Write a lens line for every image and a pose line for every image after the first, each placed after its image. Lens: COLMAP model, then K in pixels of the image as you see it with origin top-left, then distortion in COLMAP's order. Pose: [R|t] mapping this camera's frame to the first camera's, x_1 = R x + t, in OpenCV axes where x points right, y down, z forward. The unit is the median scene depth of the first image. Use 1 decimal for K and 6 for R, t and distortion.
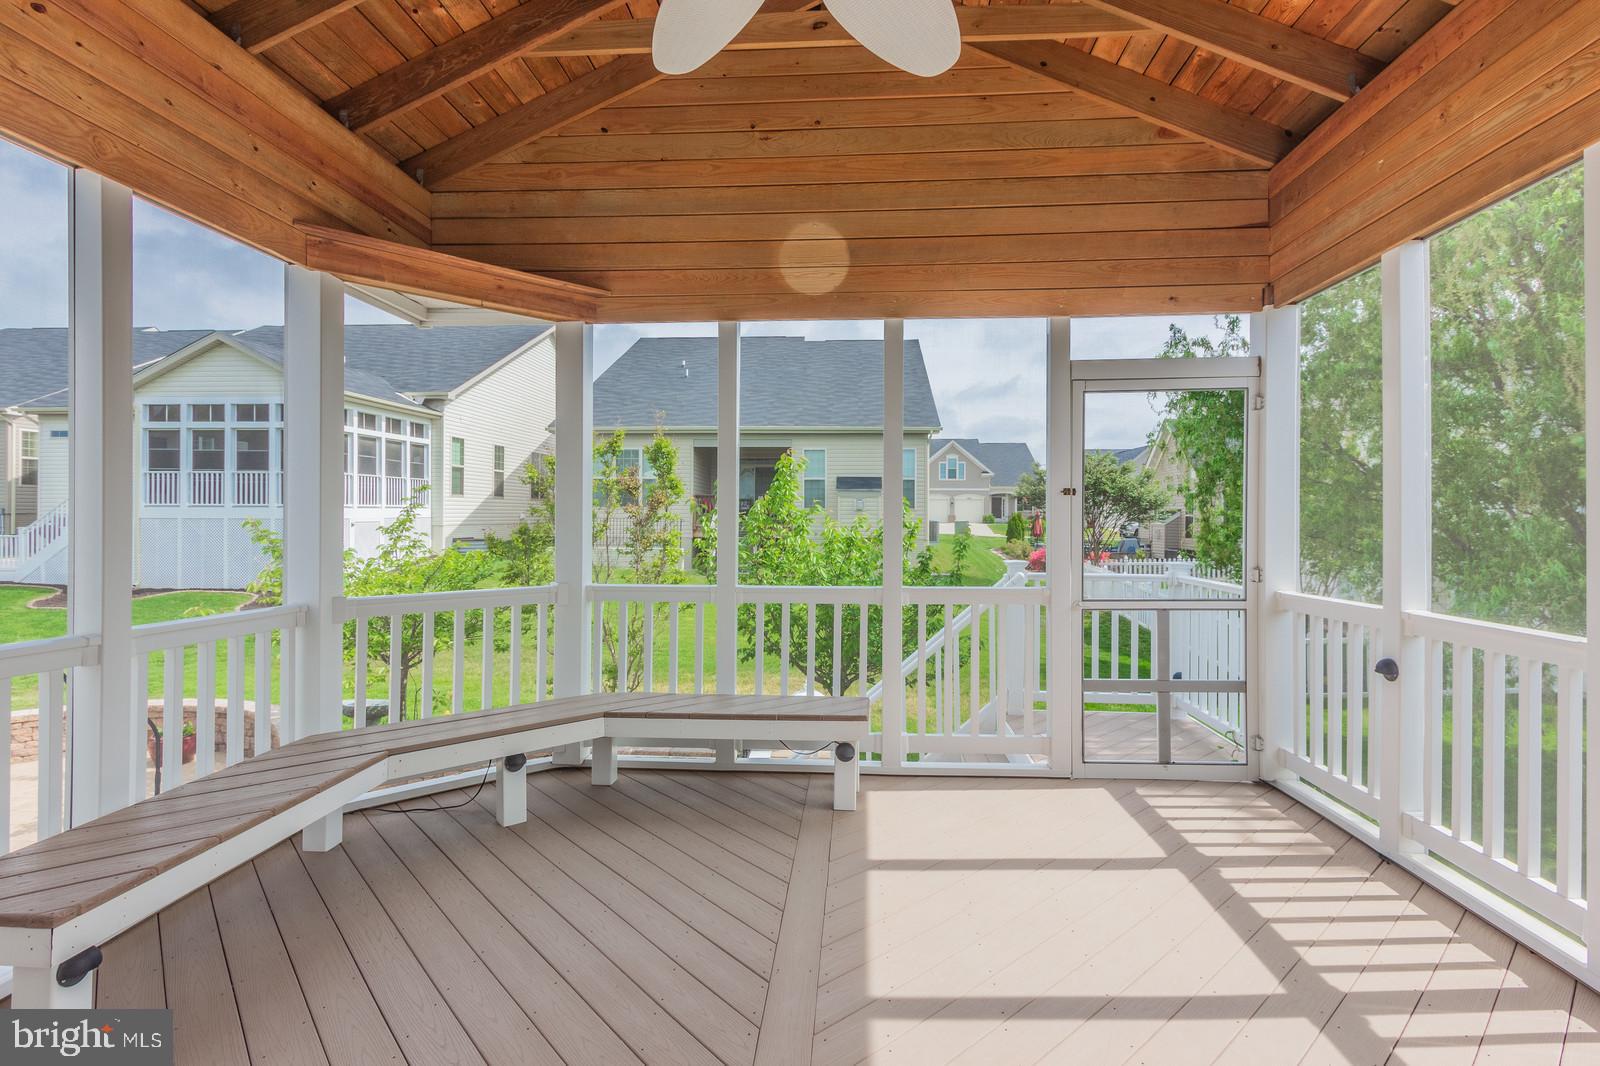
lens RADIAL K [[762.3, 0, 822.6], [0, 762.3, 547.9], [0, 0, 1]] dist [0.004357, -0.000153]
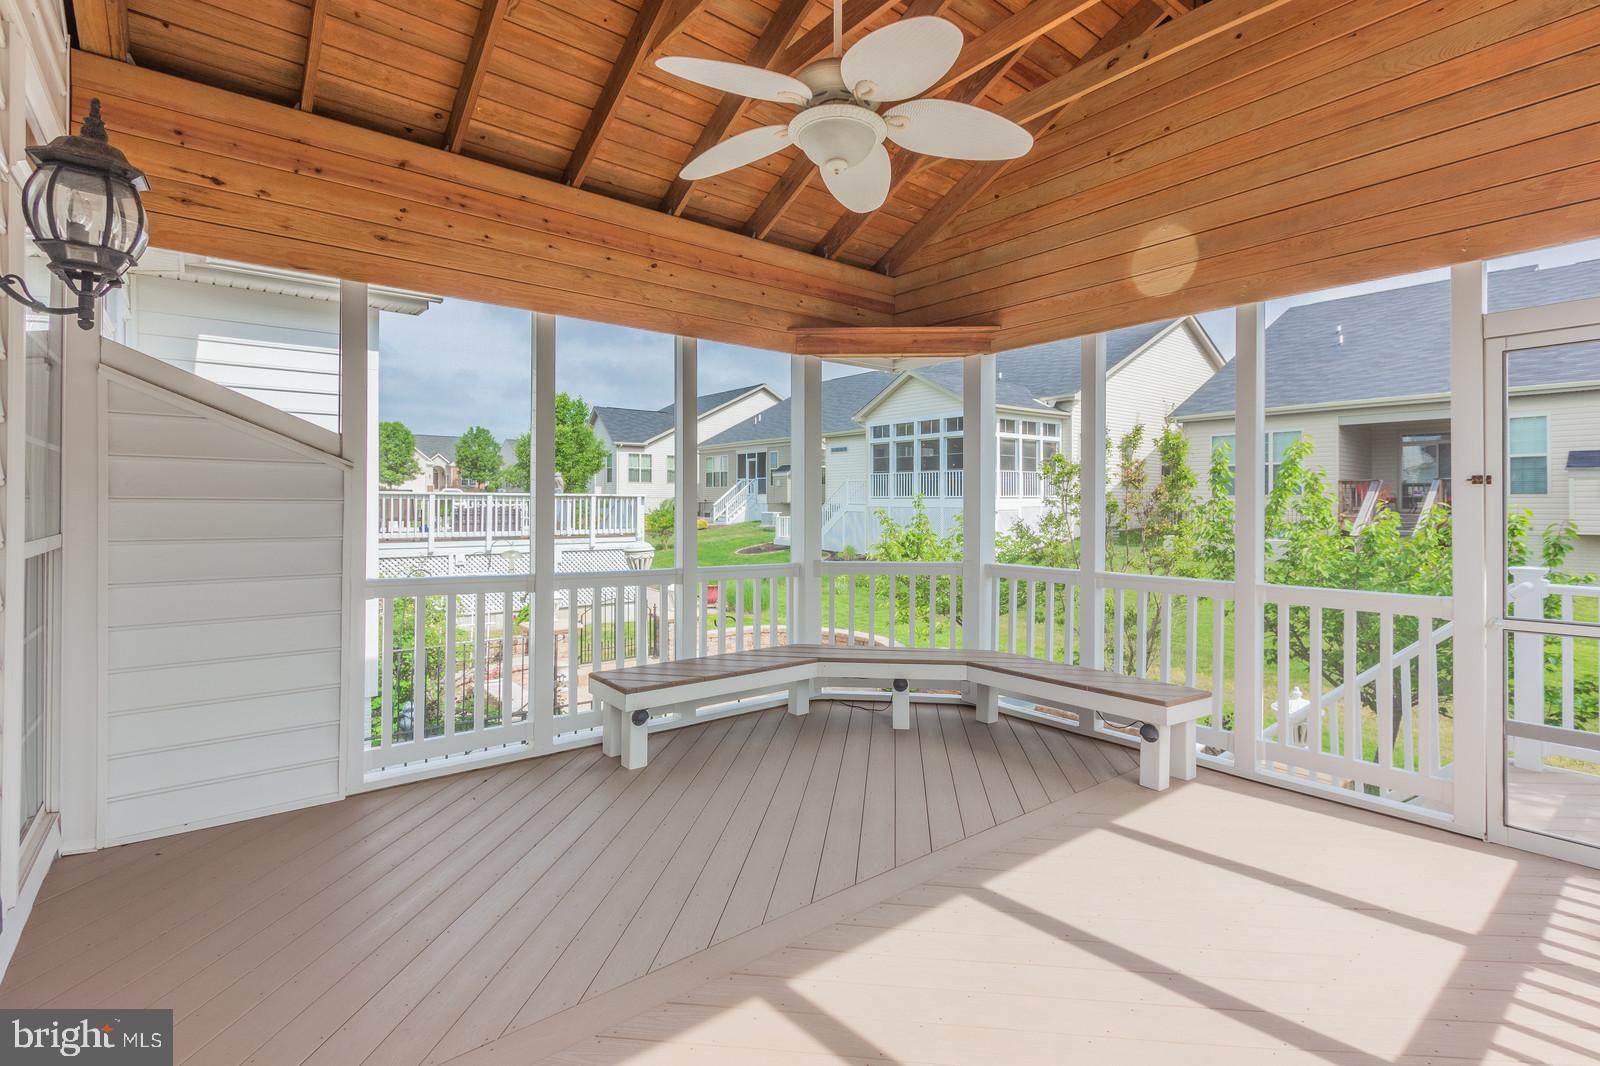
lens RADIAL K [[744.3, 0, 833.9], [0, 744.3, 552.4], [0, 0, 1]] dist [0.004270, -0.000824]
pose [[0.689883, 0.045641, -0.722480, 0.427603], [-0.029517, 0.998954, 0.034922, -0.005177], [0.723319, -0.002767, 0.690509, -0.026702]]
